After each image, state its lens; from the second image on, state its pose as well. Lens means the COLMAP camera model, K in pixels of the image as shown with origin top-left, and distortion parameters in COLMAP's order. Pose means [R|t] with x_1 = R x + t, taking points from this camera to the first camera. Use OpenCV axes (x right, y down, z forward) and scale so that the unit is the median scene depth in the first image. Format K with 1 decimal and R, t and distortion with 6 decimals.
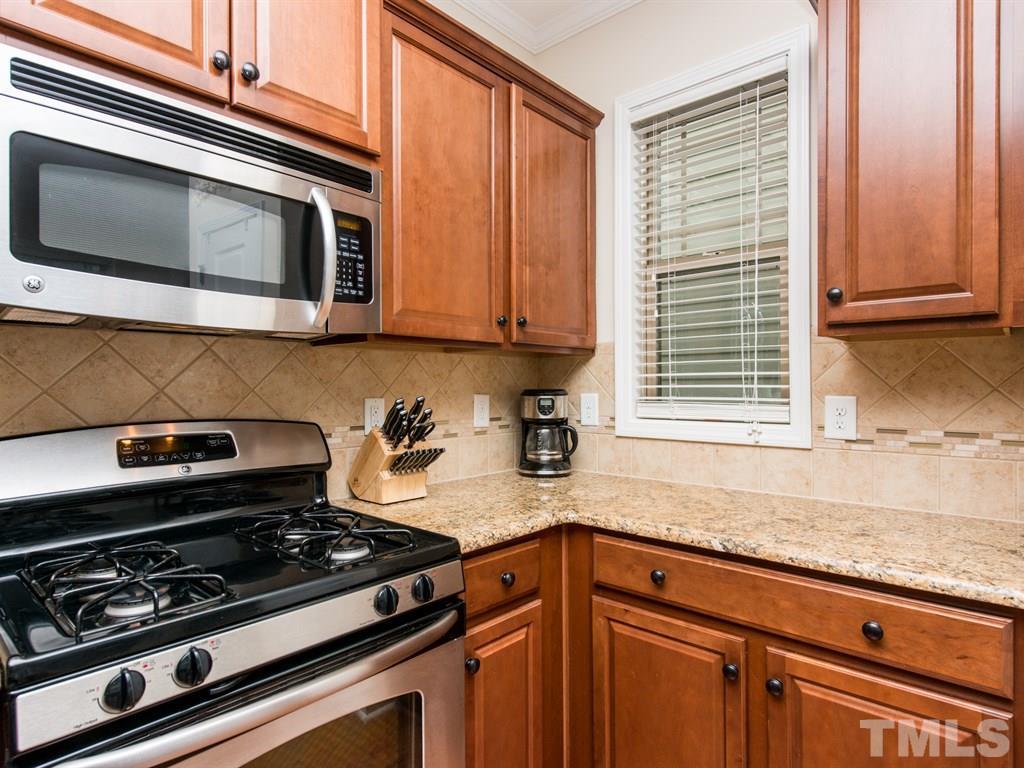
lens RADIAL K [[578.3, 0, 512.7], [0, 578.3, 385.9], [0, 0, 1]] dist [0.000739, -0.000349]
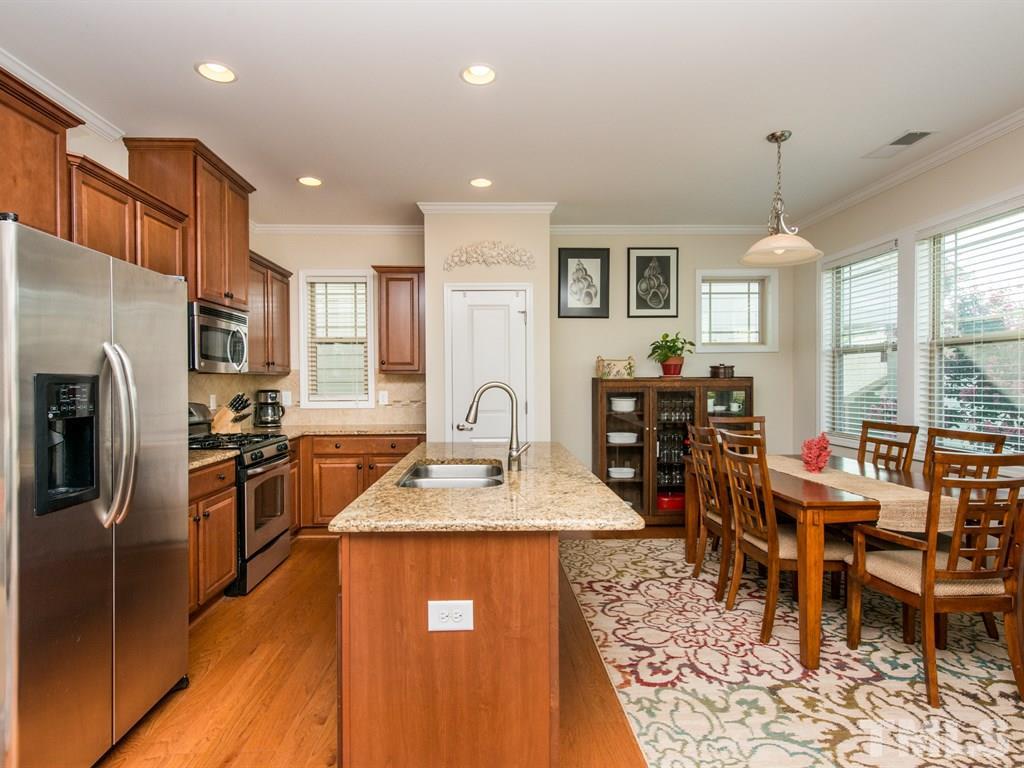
lens RADIAL K [[556.3, 0, 524.1], [0, 556.3, 385.5], [0, 0, 1]] dist [0.001610, -0.000890]
pose [[0.698094, -0.006910, 0.715973, -1.110862], [0.001870, 0.999968, 0.007828, -0.036448], [-0.716004, -0.004126, 0.698084, -1.729474]]
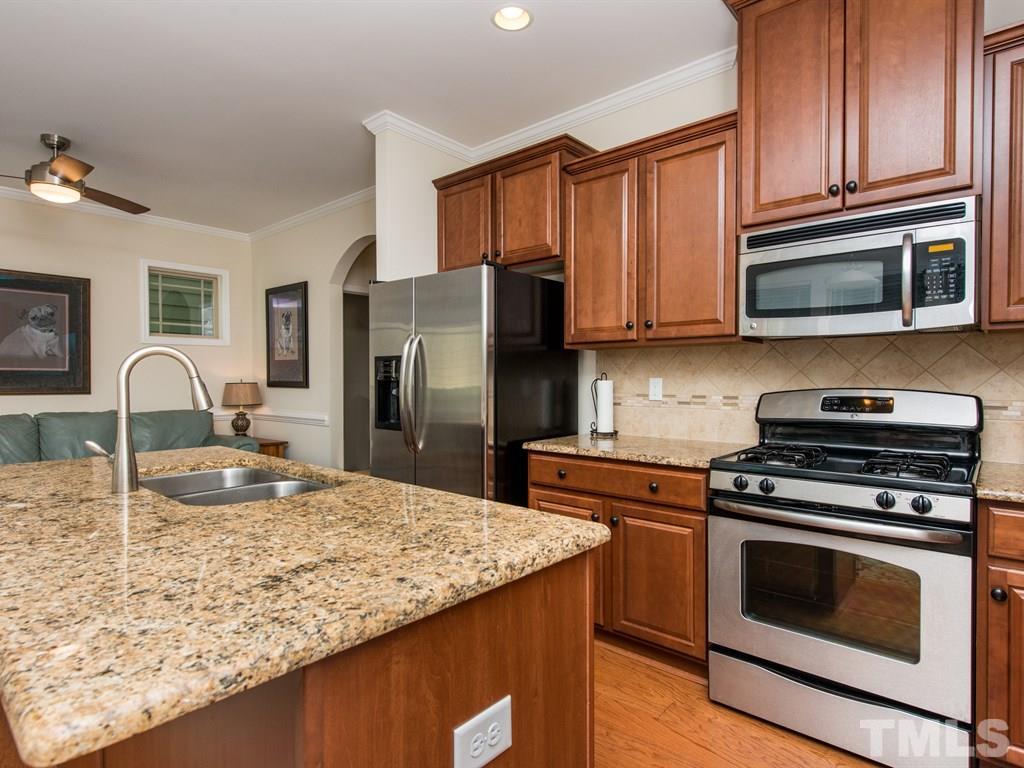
lens RADIAL K [[556.3, 0, 524.1], [0, 556.3, 385.5], [0, 0, 1]] dist [0.001610, -0.000890]
pose [[0.009640, 0.014819, -0.999844, 0.862994], [0.002050, 0.999888, 0.014840, 0.021400], [0.999951, -0.002193, 0.009609, -0.000563]]
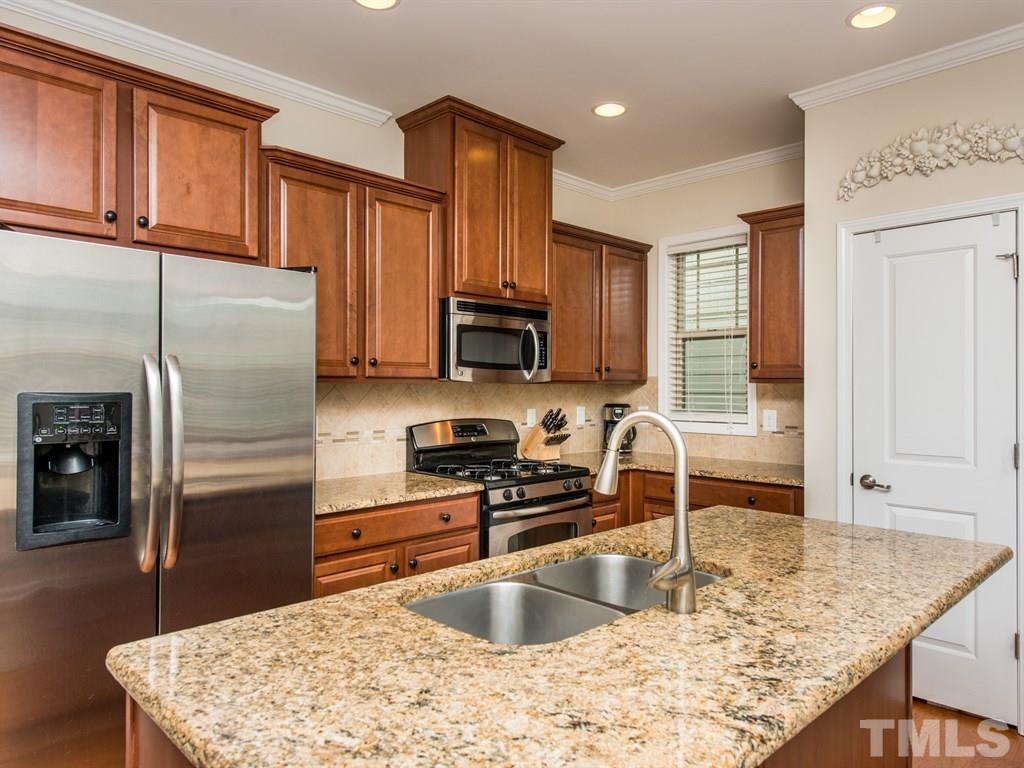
lens RADIAL K [[690.2, 0, 511.2], [0, 690.2, 382.3], [0, 0, 1]] dist [0.001128, -0.002589]
pose [[0.998516, 0.006122, -0.054123, -0.205377], [-0.006381, 0.999969, -0.004627, -0.063829], [0.054093, 0.004965, 0.998524, -1.489393]]
